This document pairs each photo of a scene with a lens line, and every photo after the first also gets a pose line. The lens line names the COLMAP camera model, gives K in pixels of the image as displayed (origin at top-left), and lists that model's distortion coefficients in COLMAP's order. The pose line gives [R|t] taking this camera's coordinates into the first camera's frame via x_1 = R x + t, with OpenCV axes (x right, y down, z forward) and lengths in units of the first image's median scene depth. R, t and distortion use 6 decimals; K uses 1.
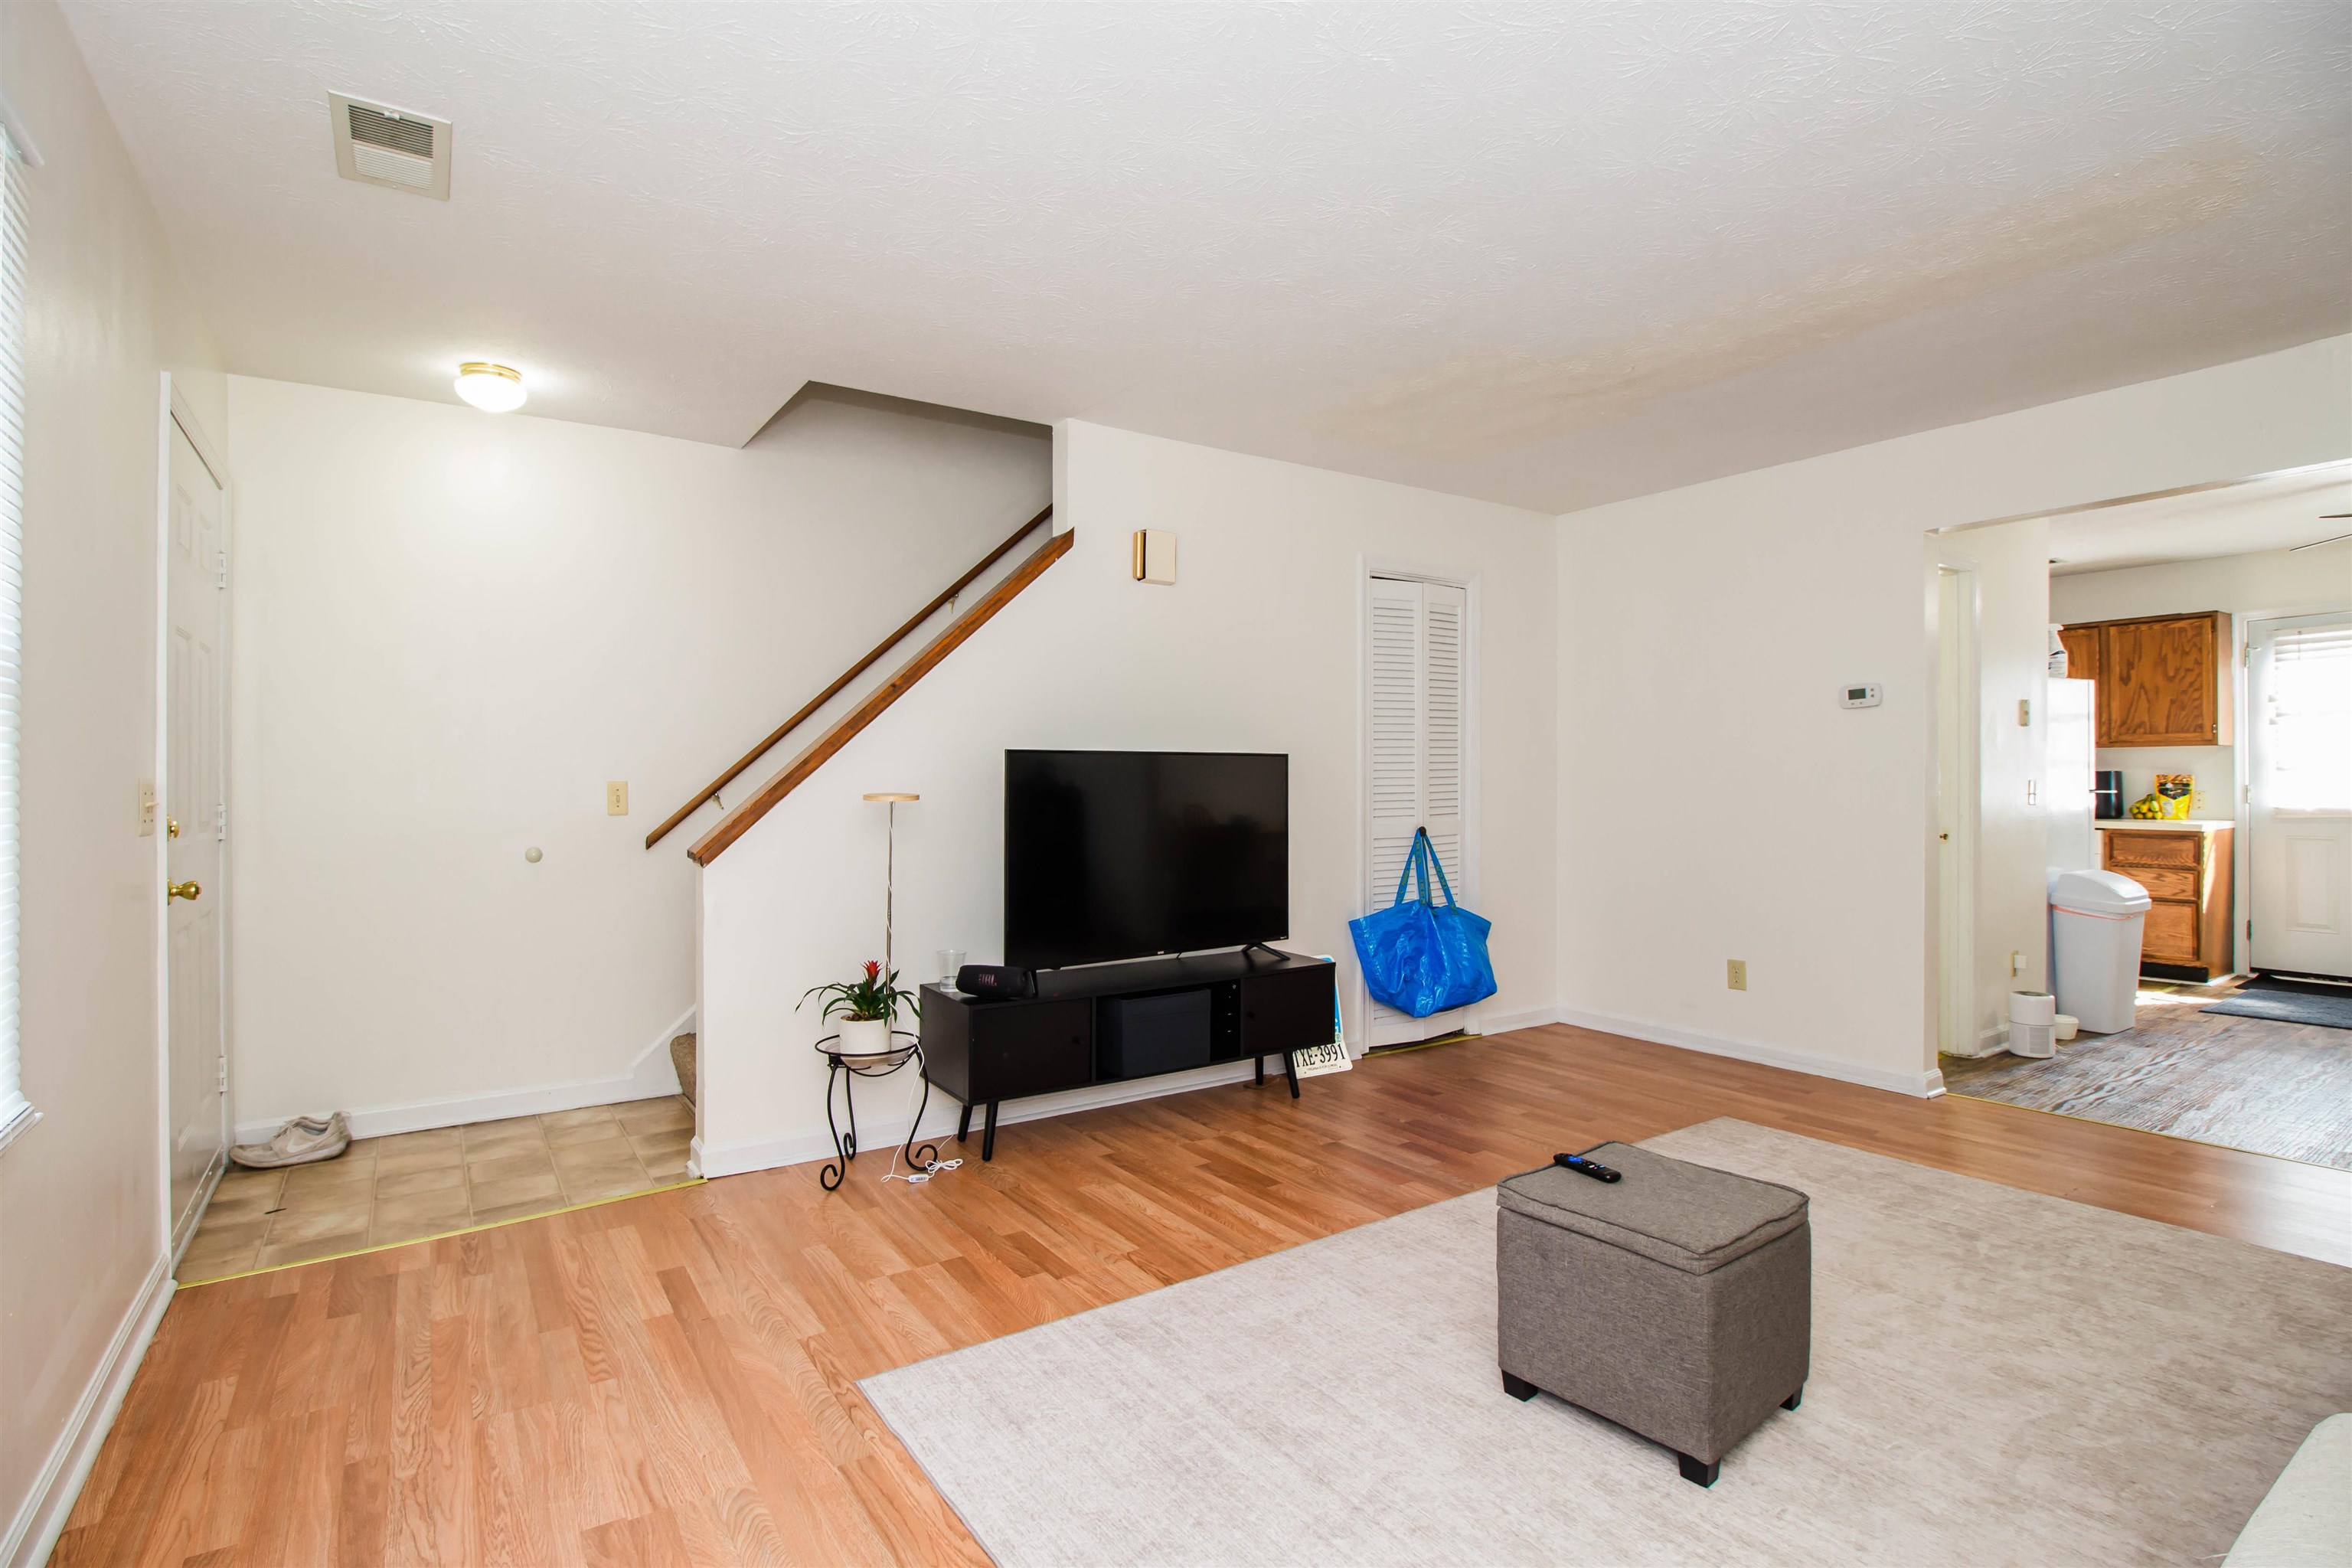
lens RADIAL K [[1151.1, 0, 1169.0], [0, 1151.1, 775.5], [0, 0, 1]] dist [-0.005238, -0.001482]
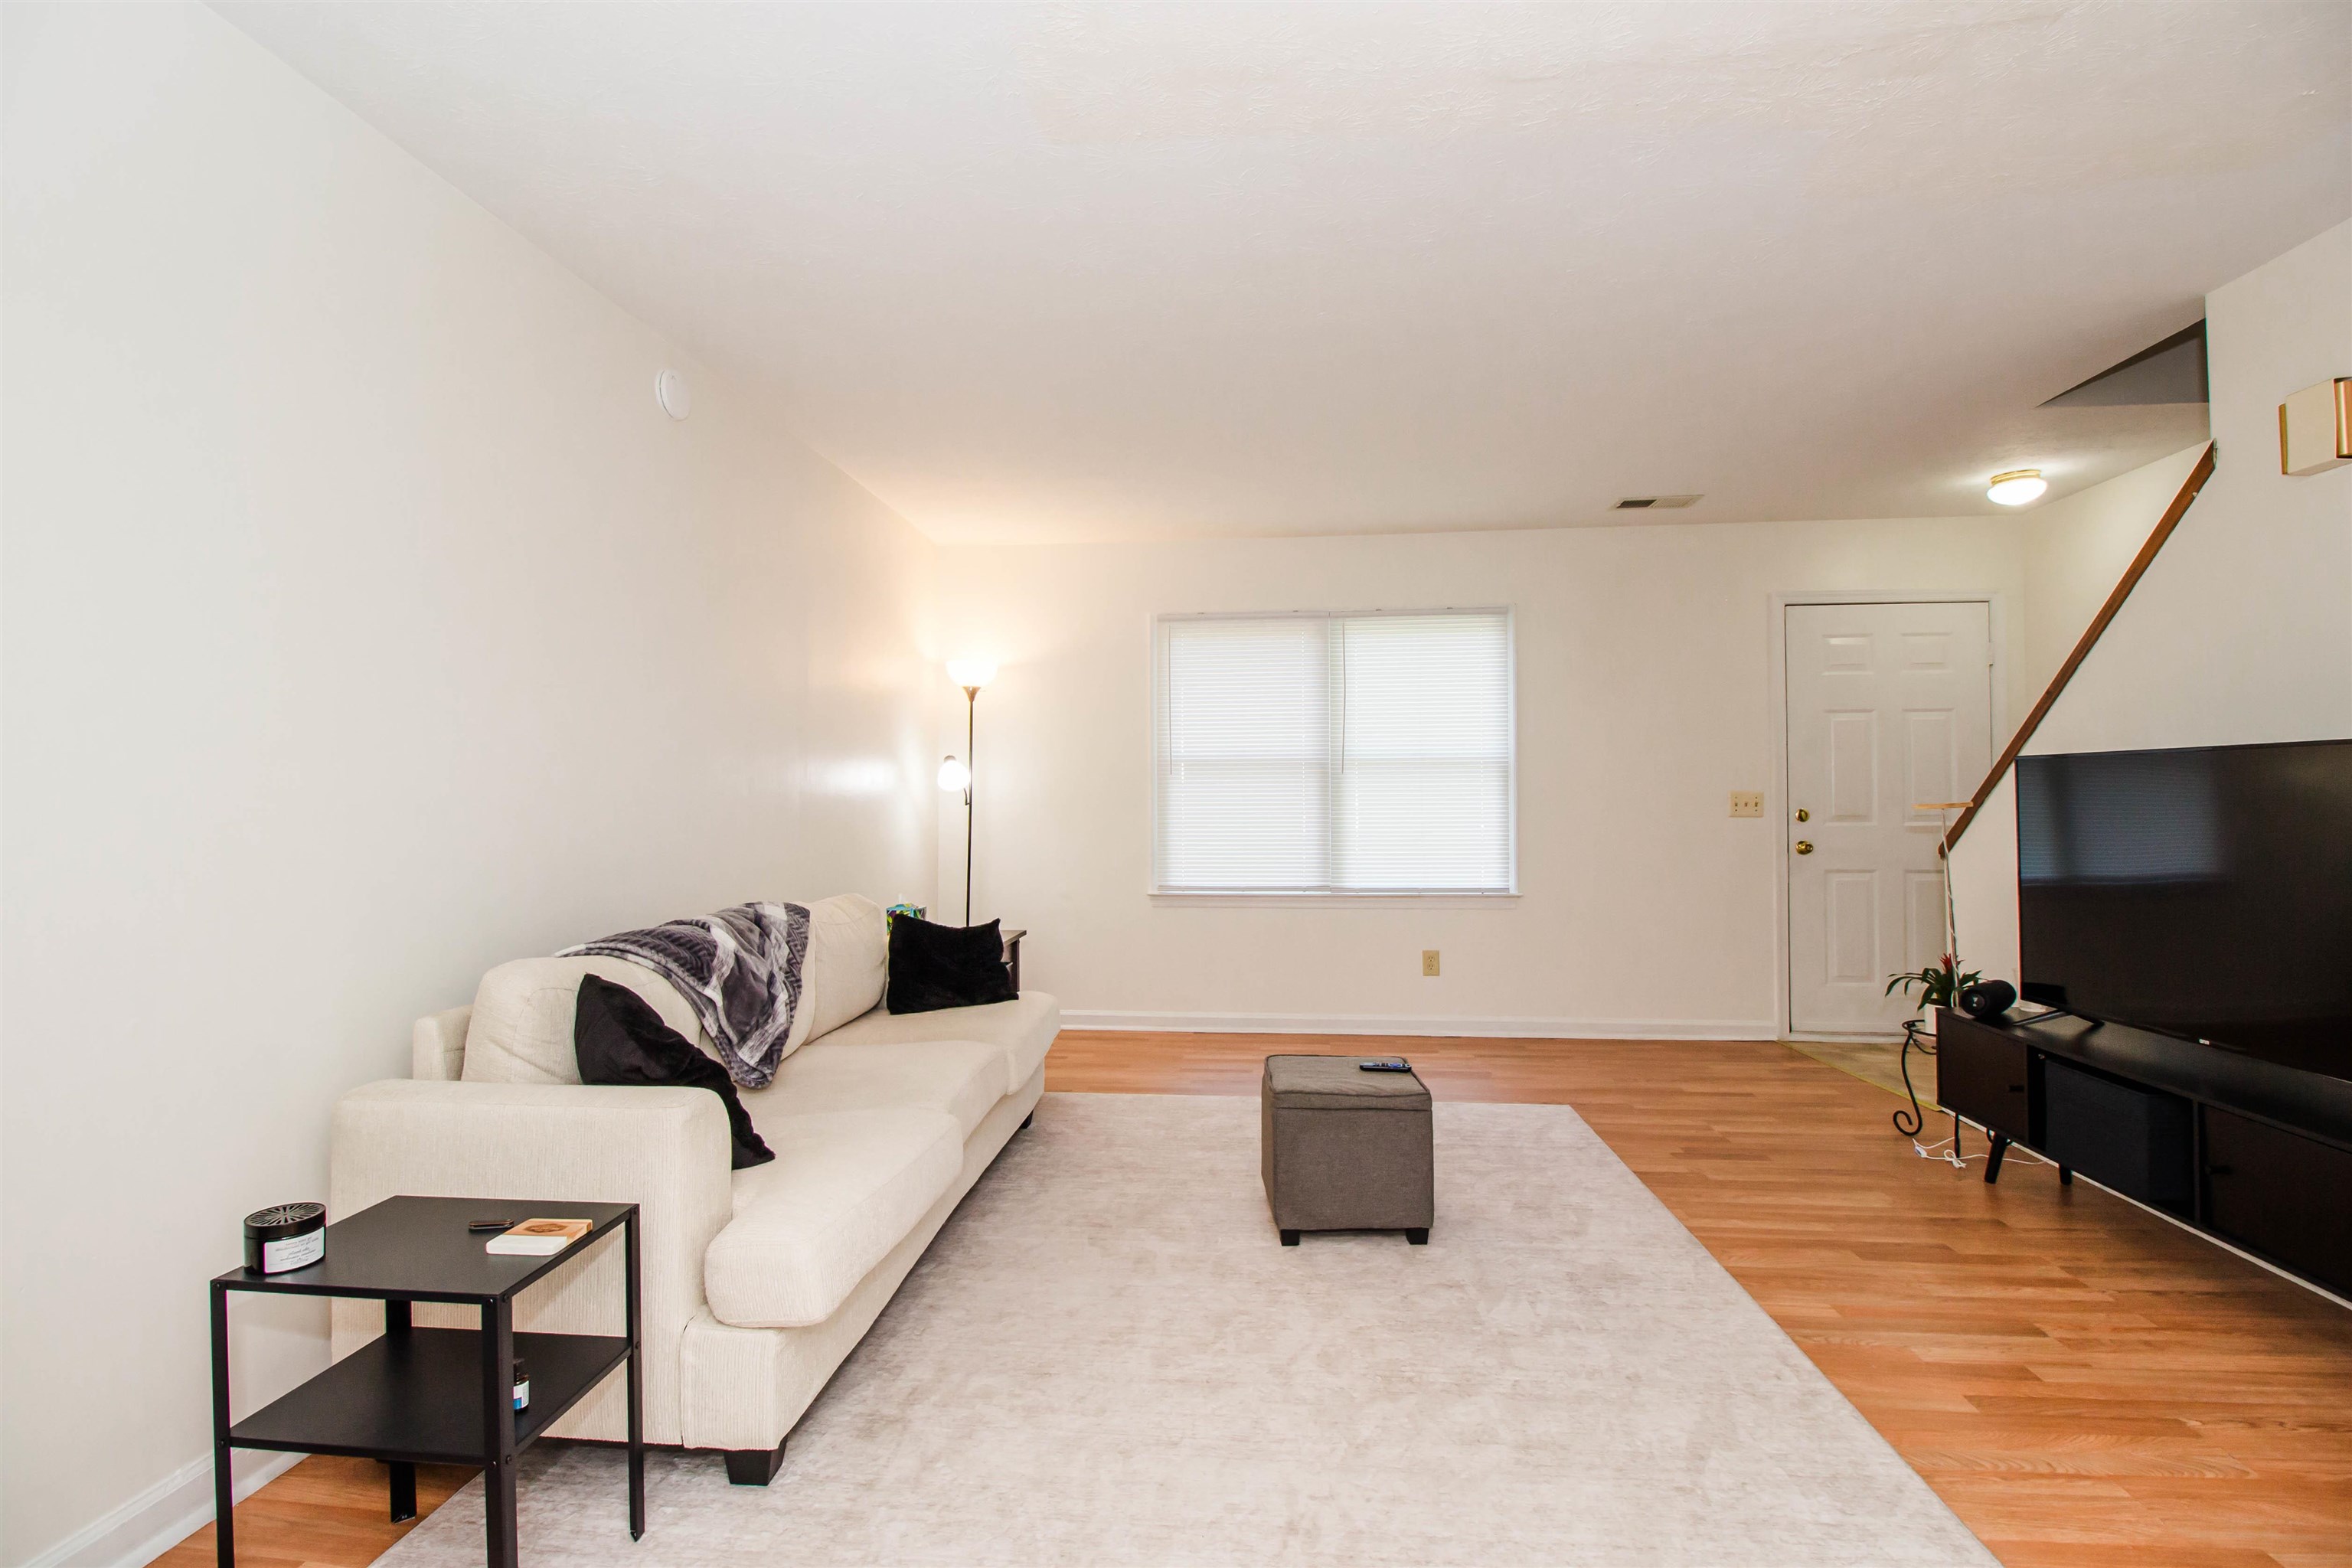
lens RADIAL K [[1151.1, 0, 1175.1], [0, 1151.1, 795.6], [0, 0, 1]] dist [-0.005238, -0.001482]
pose [[-0.637664, 0.004400, -0.770302, 1.049149], [0.004887, 0.999987, 0.001667, 0.003924], [0.770299, -0.002701, -0.637677, 1.115419]]
